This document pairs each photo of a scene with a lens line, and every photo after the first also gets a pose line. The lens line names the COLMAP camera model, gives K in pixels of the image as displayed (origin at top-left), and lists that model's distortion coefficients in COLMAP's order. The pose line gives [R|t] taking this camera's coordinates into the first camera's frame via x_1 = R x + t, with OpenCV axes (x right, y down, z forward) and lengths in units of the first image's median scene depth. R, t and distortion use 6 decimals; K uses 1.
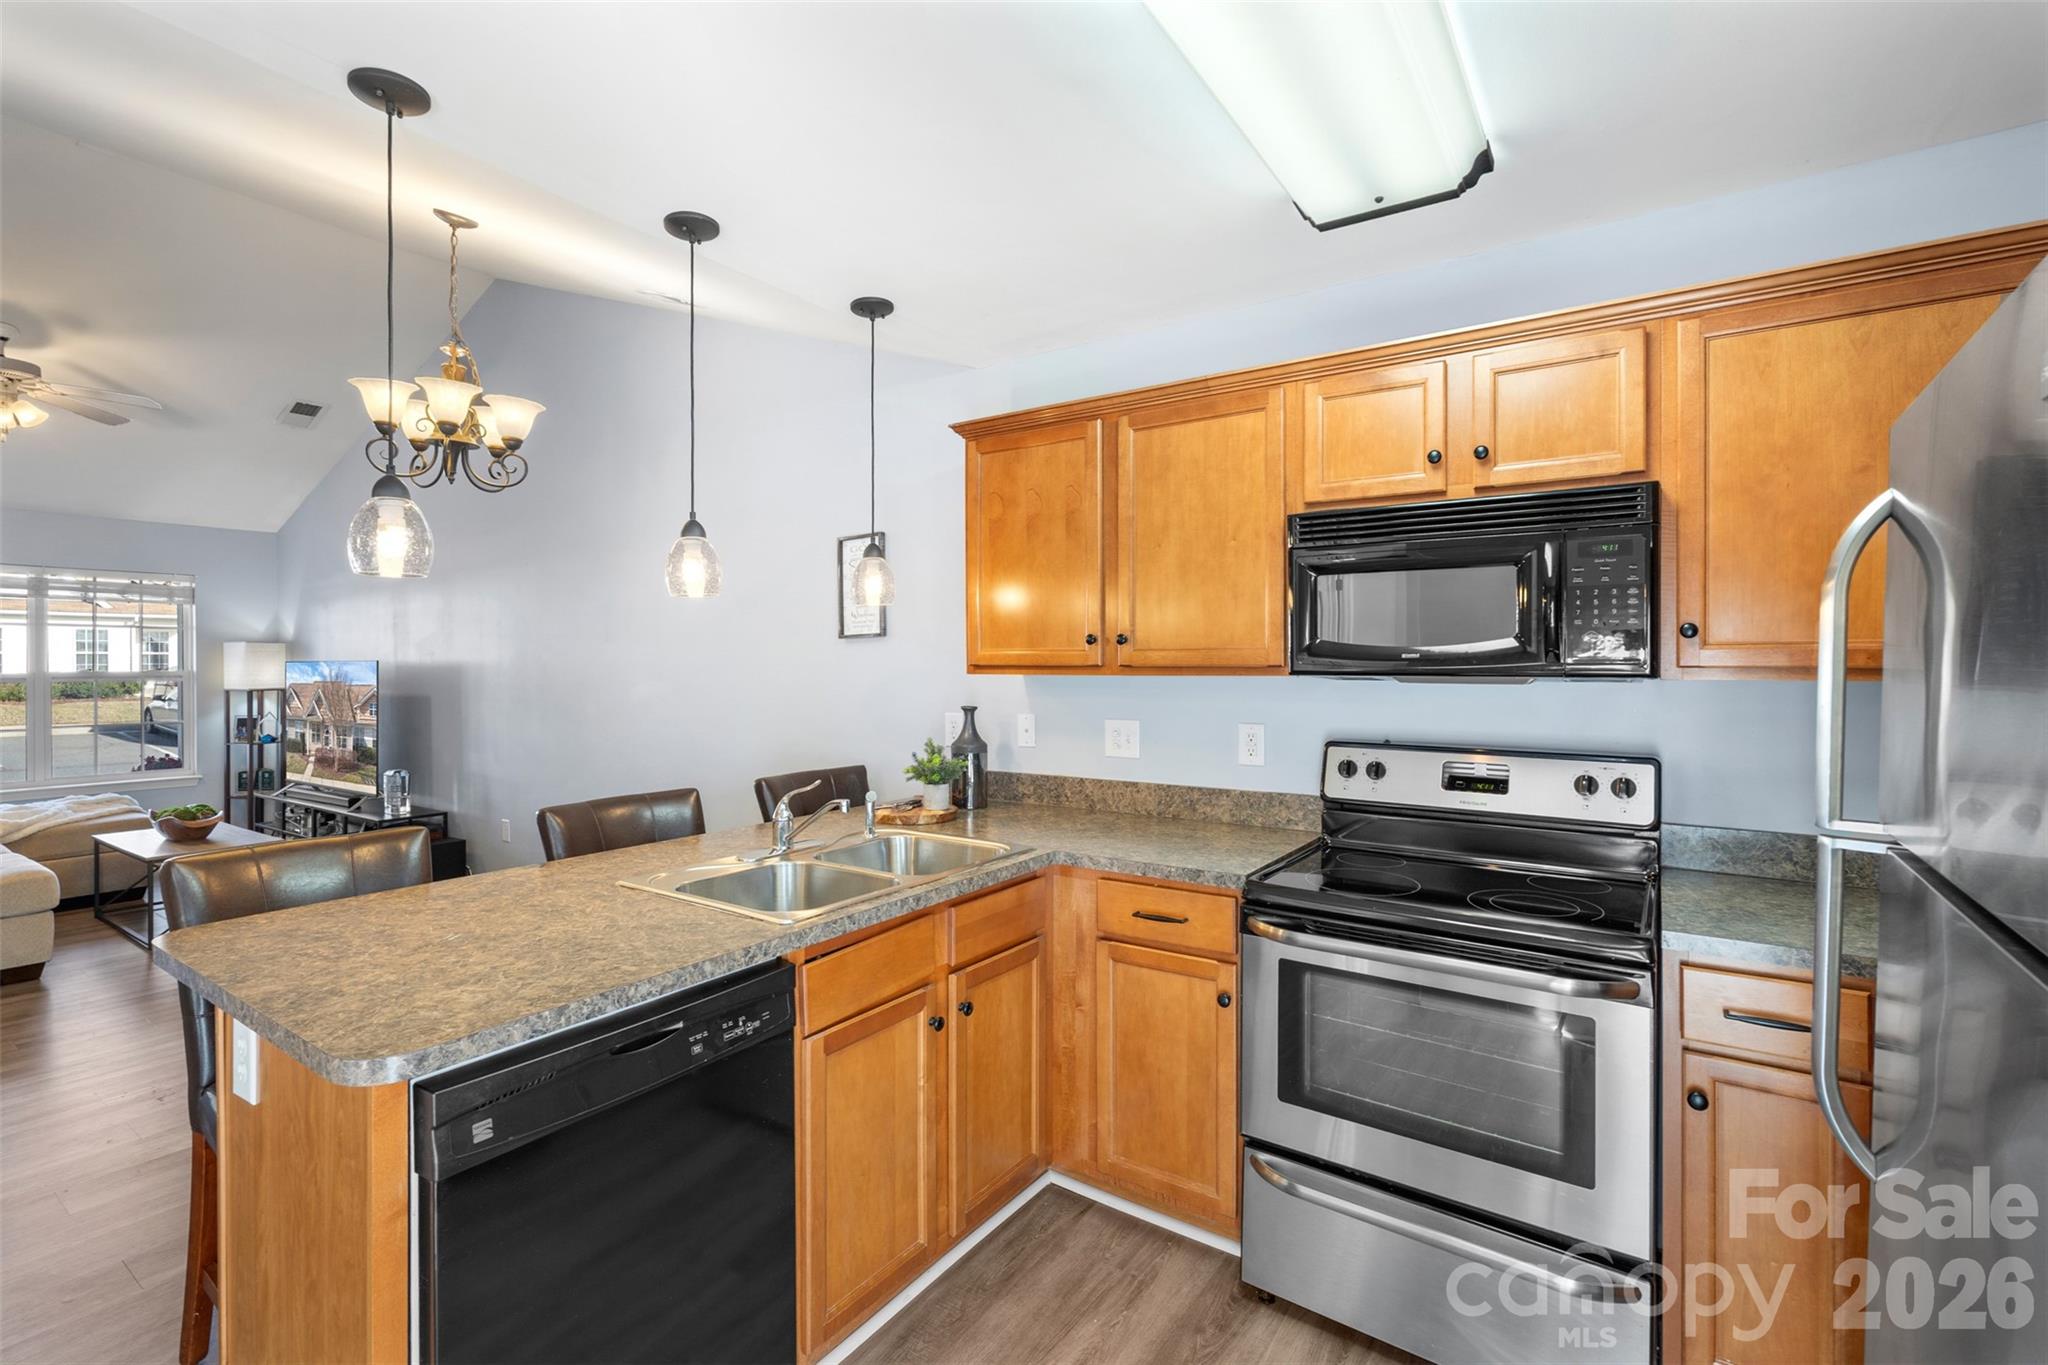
lens RADIAL K [[916.7, 0, 1016.8], [0, 916.7, 661.2], [0, 0, 1]] dist [-0.000337, 0.000025]
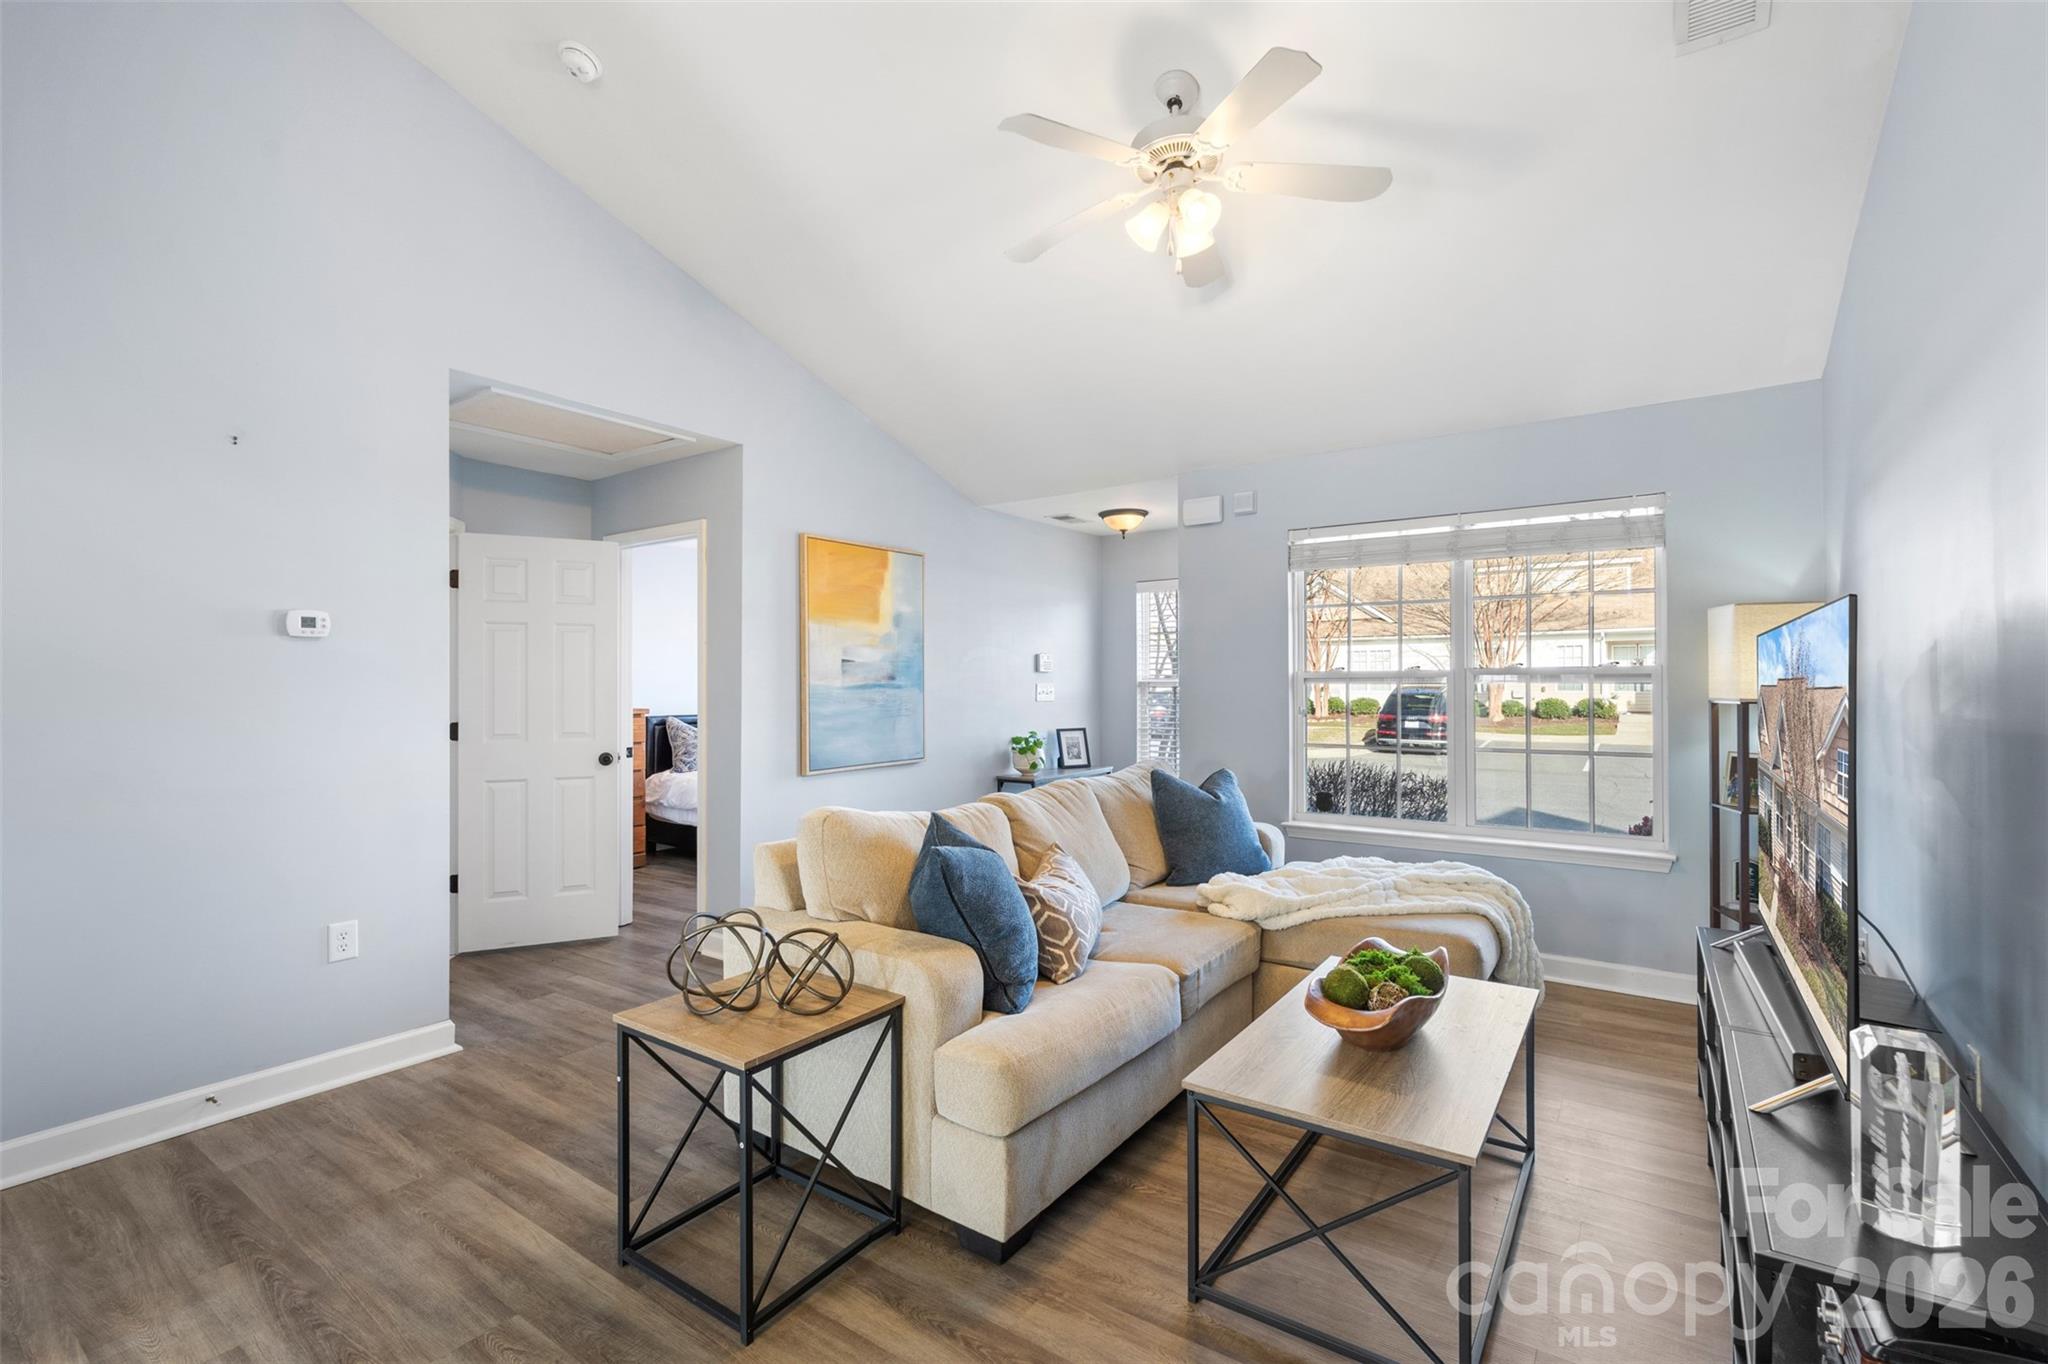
lens RADIAL K [[901.3, 0, 1024.0], [0, 901.3, 682.0], [0, 0, 1]] dist [-0.002566, -0.000117]
pose [[-0.007064, -0.002041, -0.999973, -0.420631], [0.006276, 0.999978, -0.002086, 0.023096], [0.999955, -0.006291, -0.007051, 0.737386]]
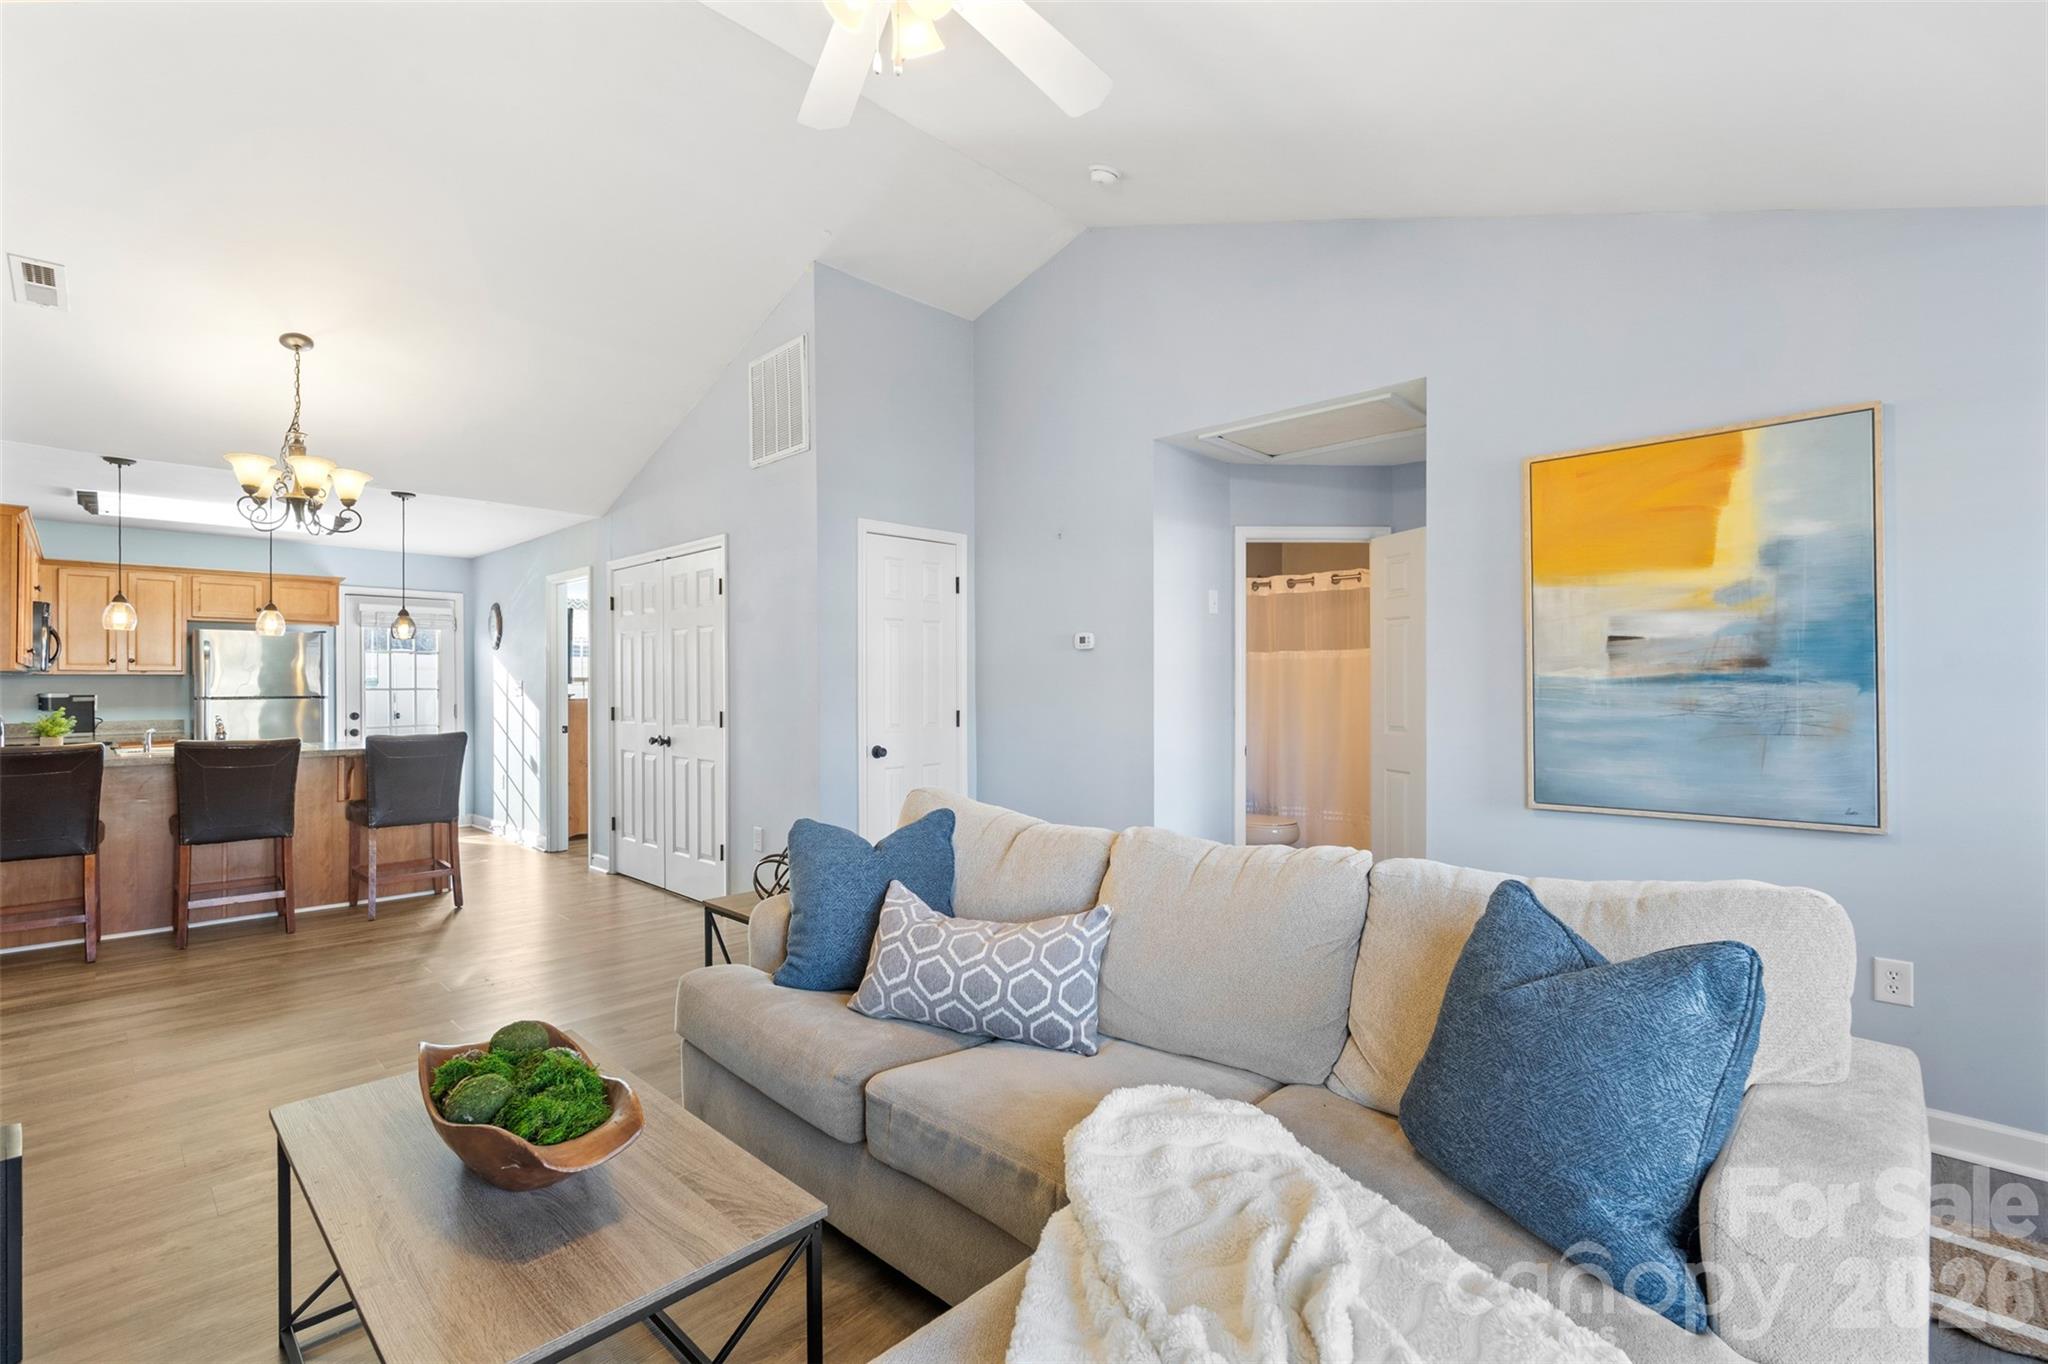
lens RADIAL K [[901.3, 0, 1024.0], [0, 901.3, 682.0], [0, 0, 1]] dist [-0.002566, -0.000117]
pose [[-0.987850, 0.006234, 0.155283, -0.993632], [0.005748, 0.999977, -0.003582, 0.025852], [-0.155301, -0.002646, -0.987864, 1.130661]]
